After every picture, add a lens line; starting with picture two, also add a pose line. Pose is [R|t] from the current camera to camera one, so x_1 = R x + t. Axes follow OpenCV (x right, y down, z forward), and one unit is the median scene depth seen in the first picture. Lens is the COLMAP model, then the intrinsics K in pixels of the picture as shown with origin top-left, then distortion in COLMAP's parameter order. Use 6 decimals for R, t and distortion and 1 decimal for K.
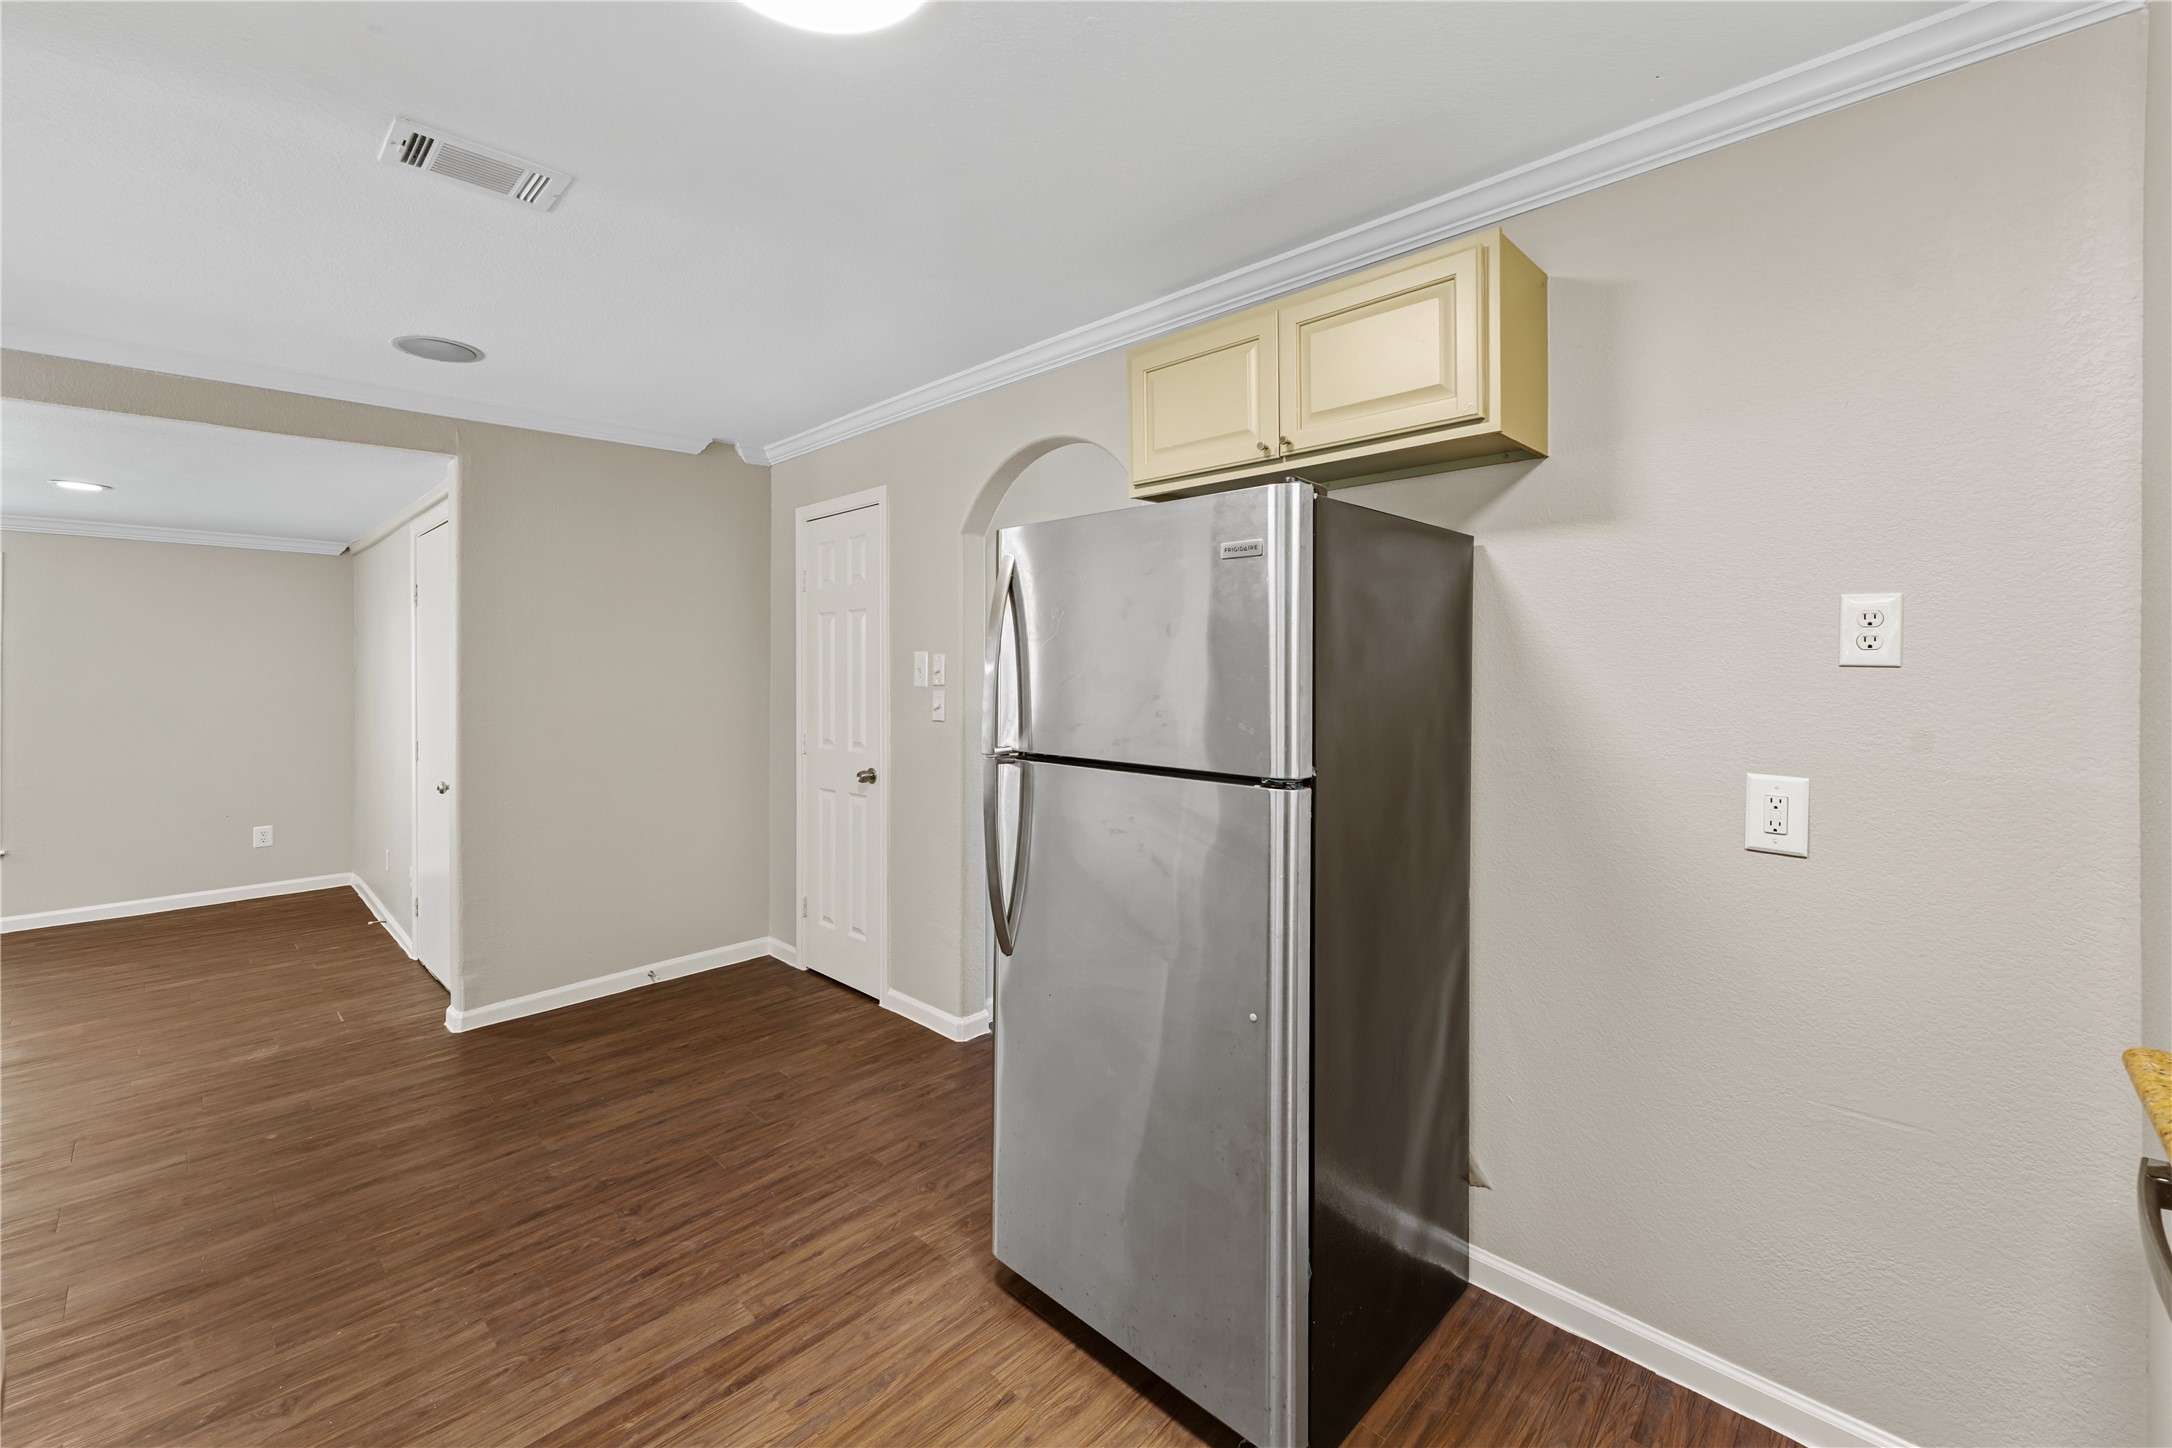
lens RADIAL K [[894.7, 0, 1074.9], [0, 894.7, 665.3], [0, 0, 1]] dist [0.016352, -0.003975]
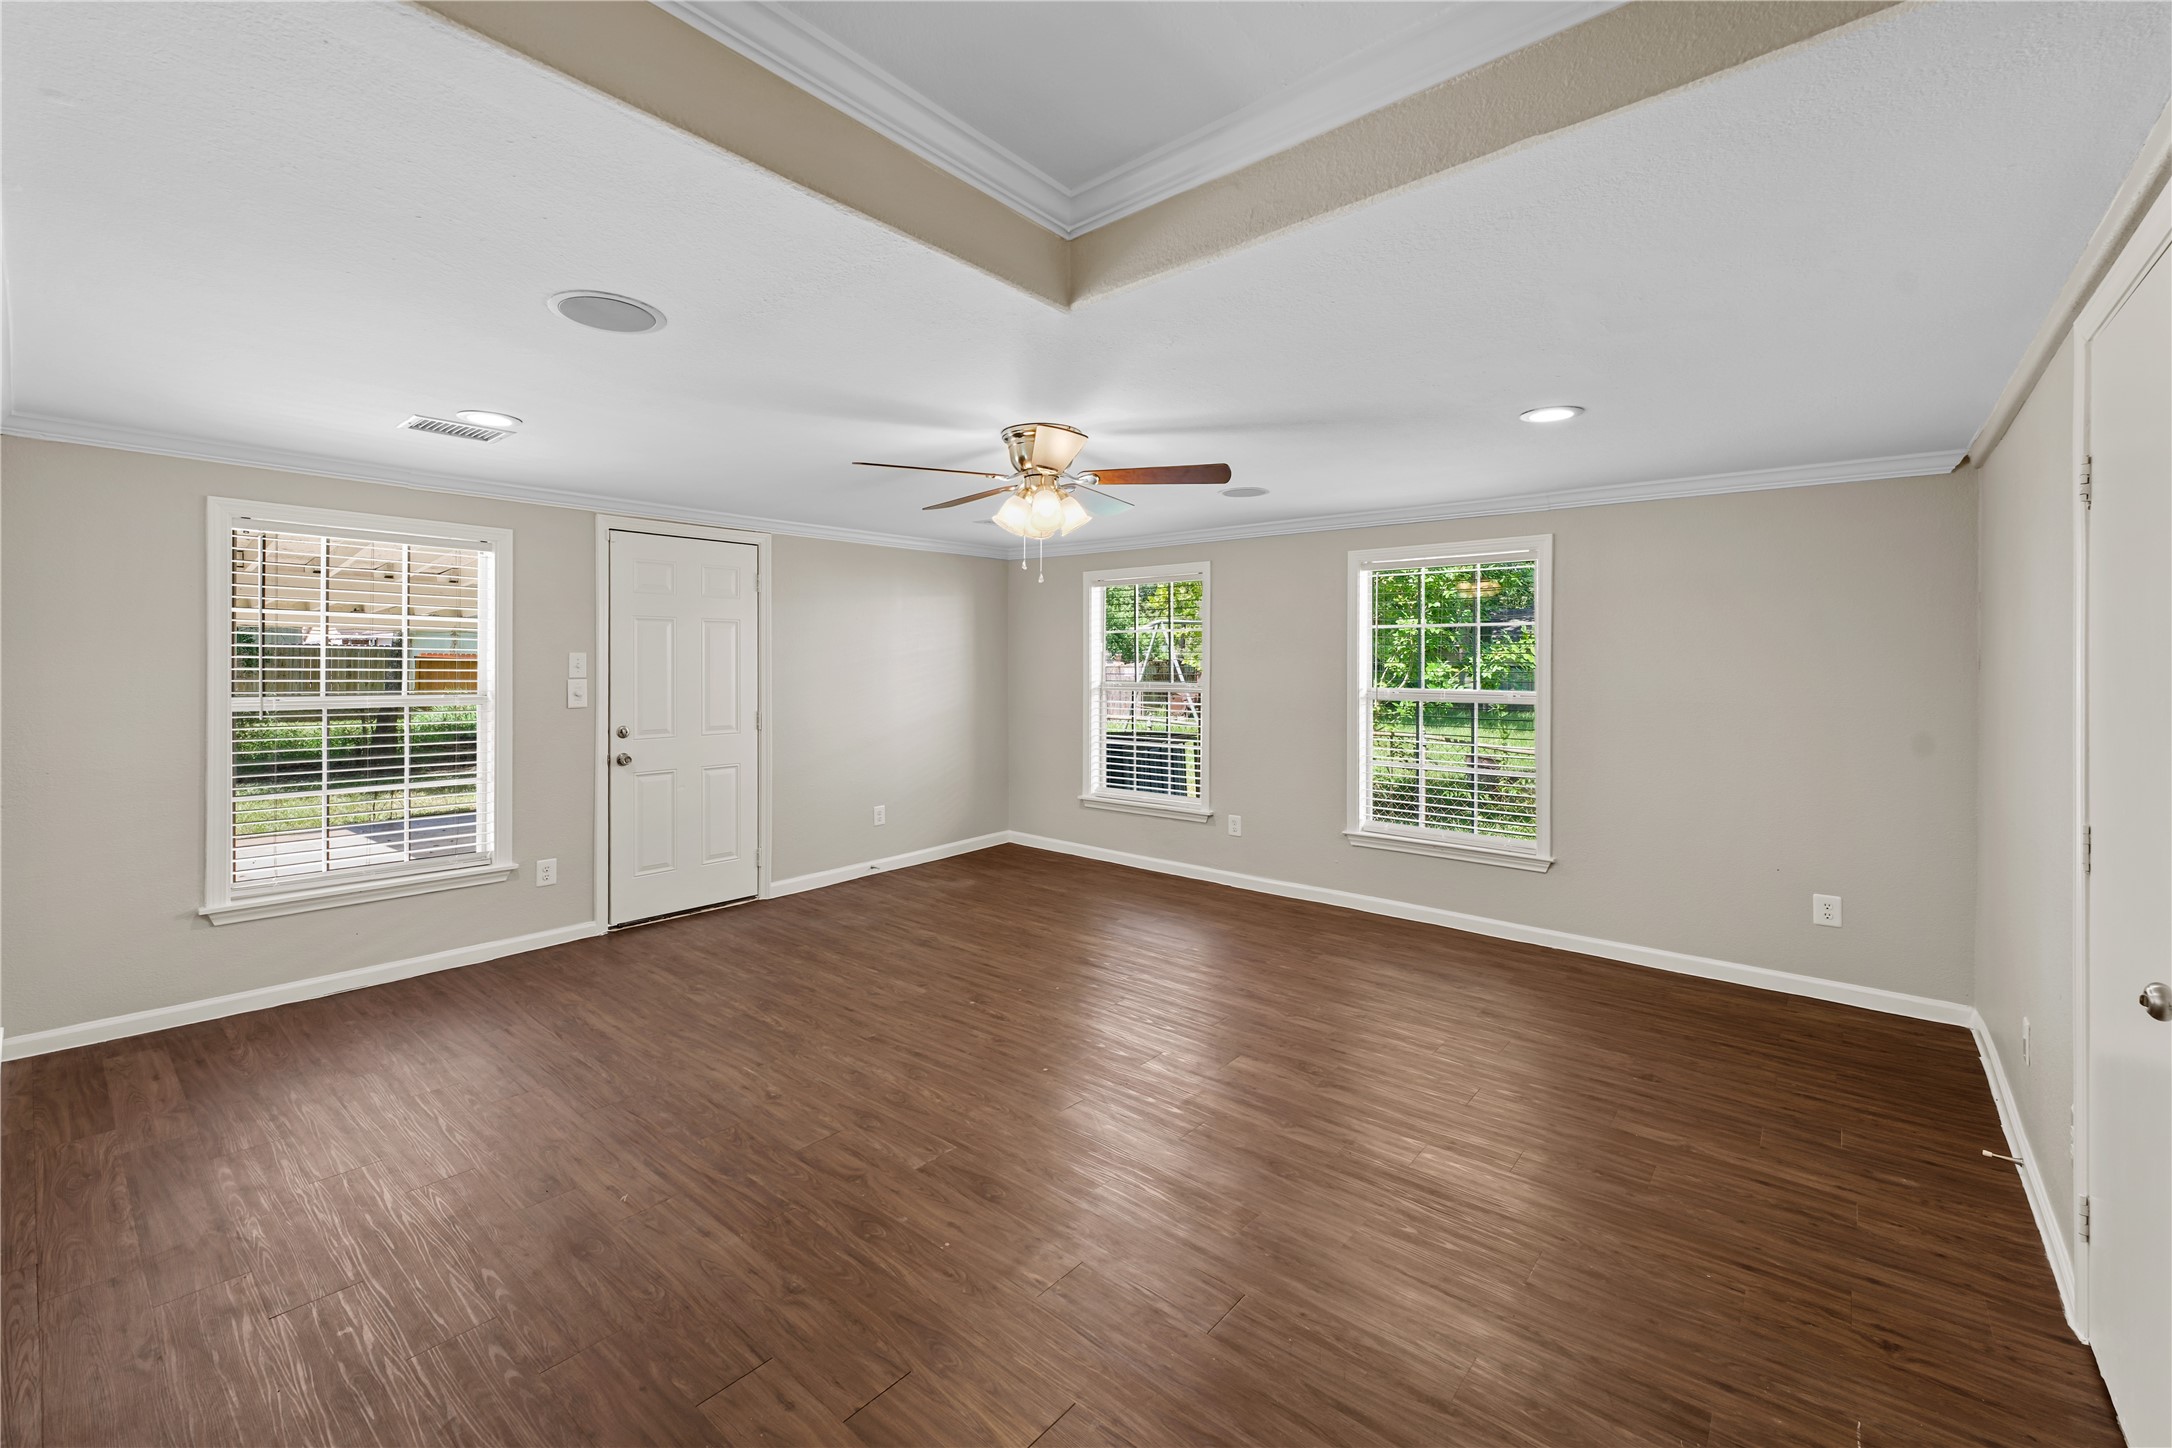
lens RADIAL K [[894.7, 0, 1074.9], [0, 894.7, 665.3], [0, 0, 1]] dist [0.016352, -0.003975]
pose [[0.075775, 0.003314, -0.997119, -0.574364], [-0.002621, 0.999992, 0.003125, 0.013674], [0.997122, 0.002377, 0.075783, 0.830543]]
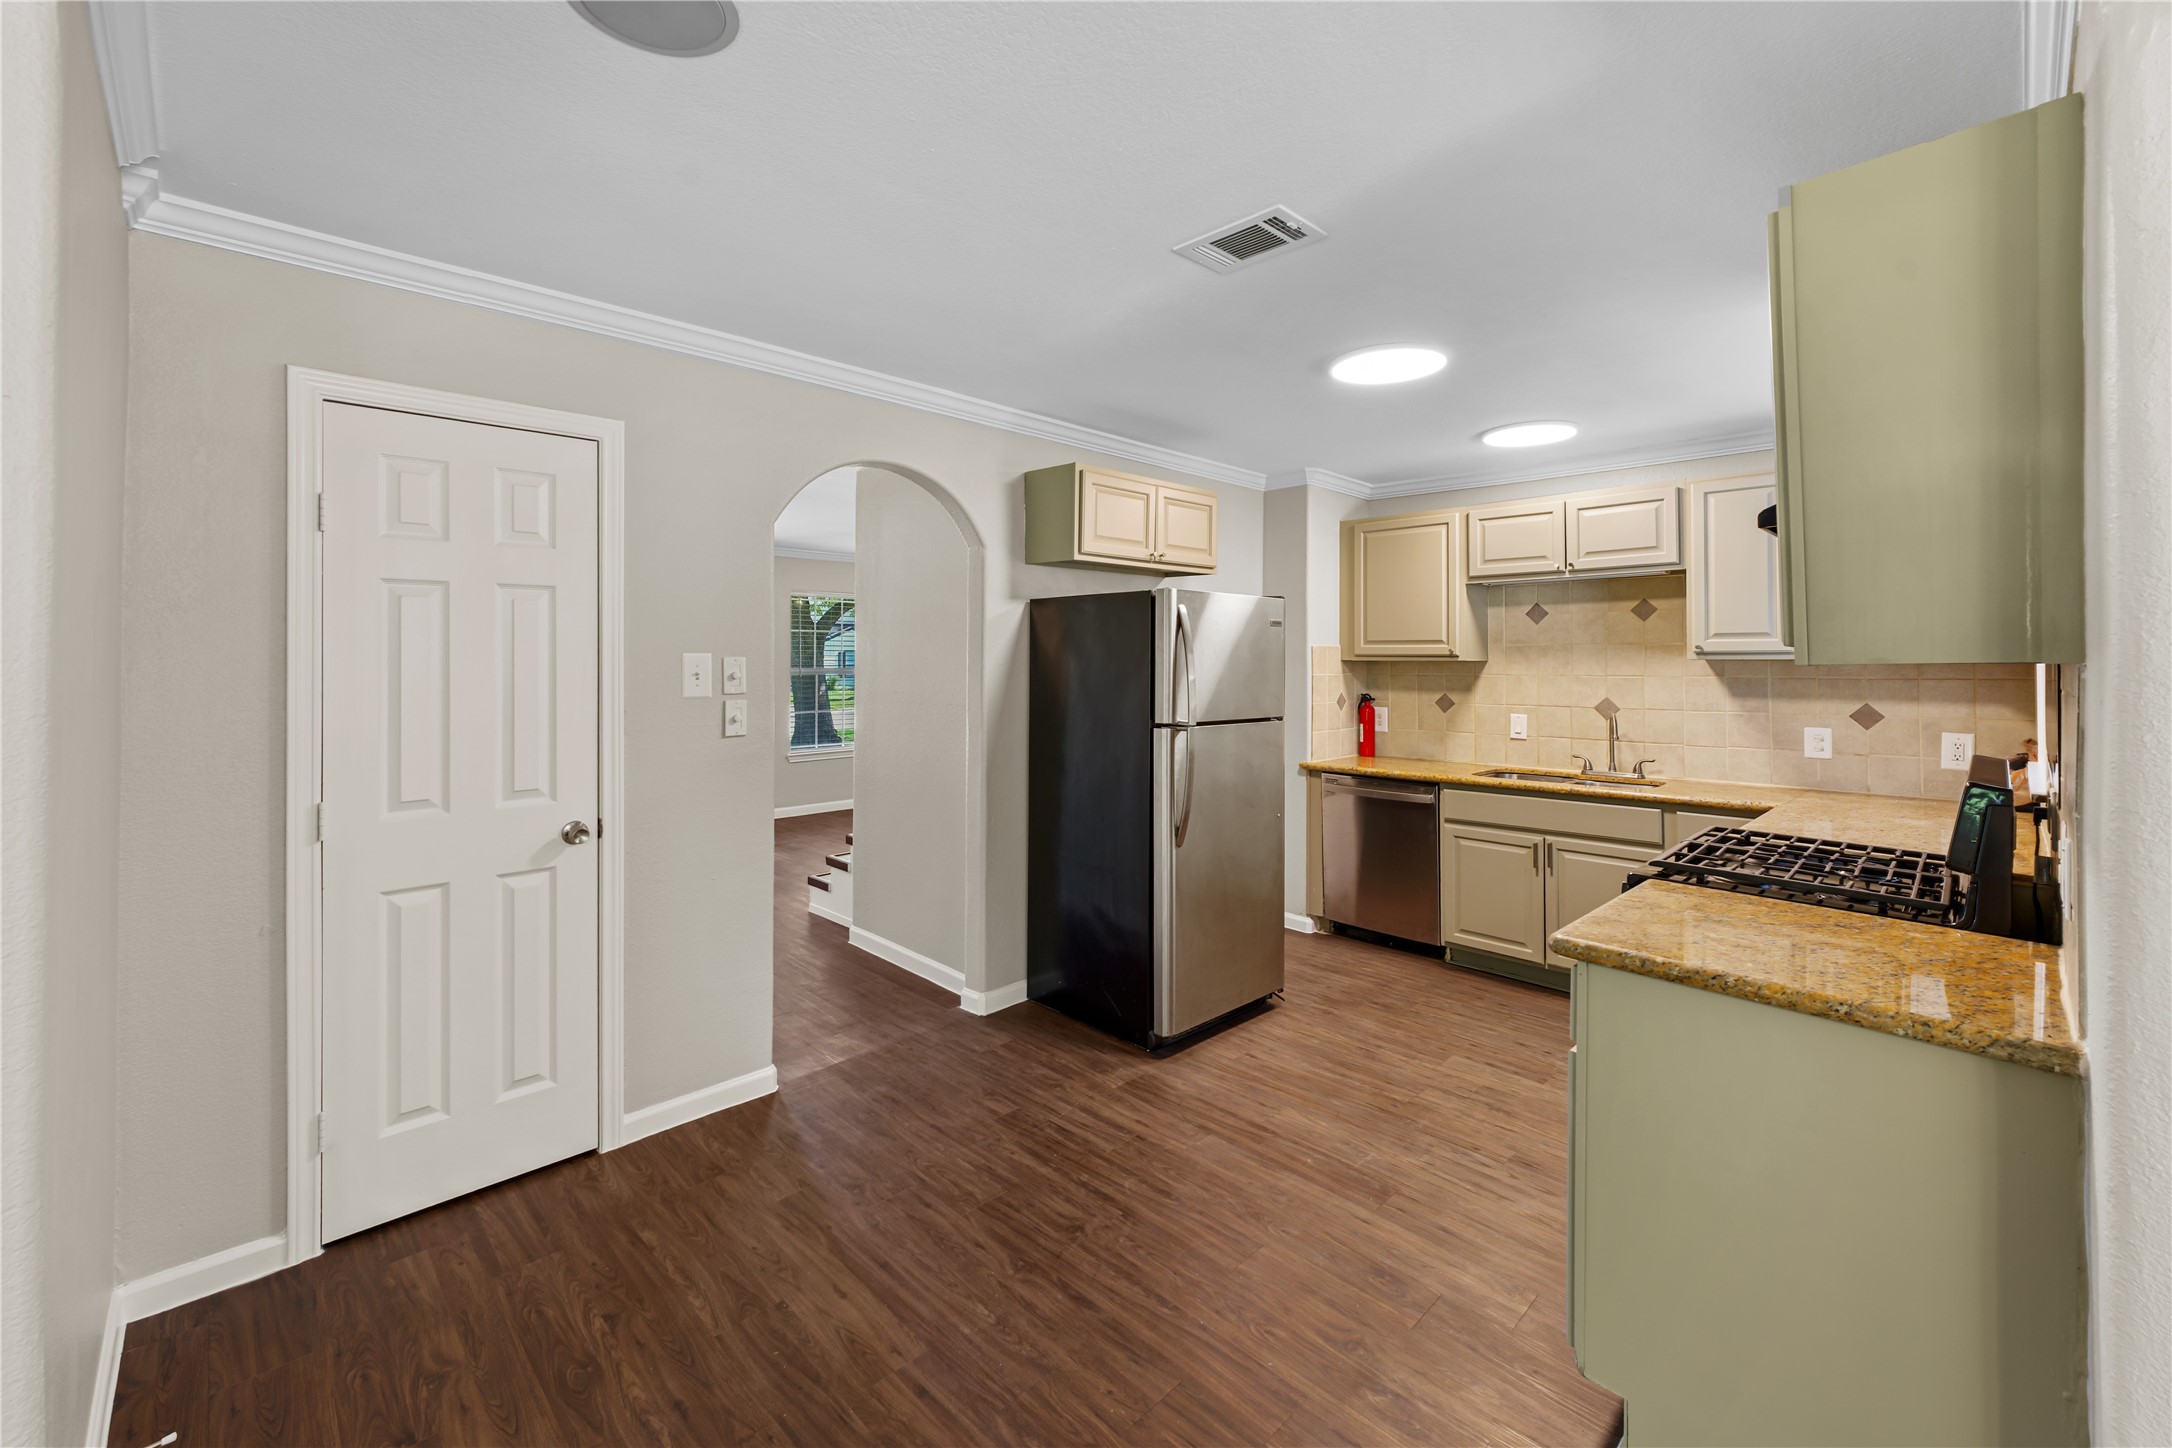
lens RADIAL K [[899.2, 0, 1079.0], [0, 899.2, 652.1], [0, 0, 1]] dist [0.012613, -0.000285]
pose [[0.019649, 0.009808, 0.999759, -1.314062], [-0.004967, 0.999941, -0.009712, -0.013759], [-0.999795, -0.004775, 0.019696, 0.870357]]
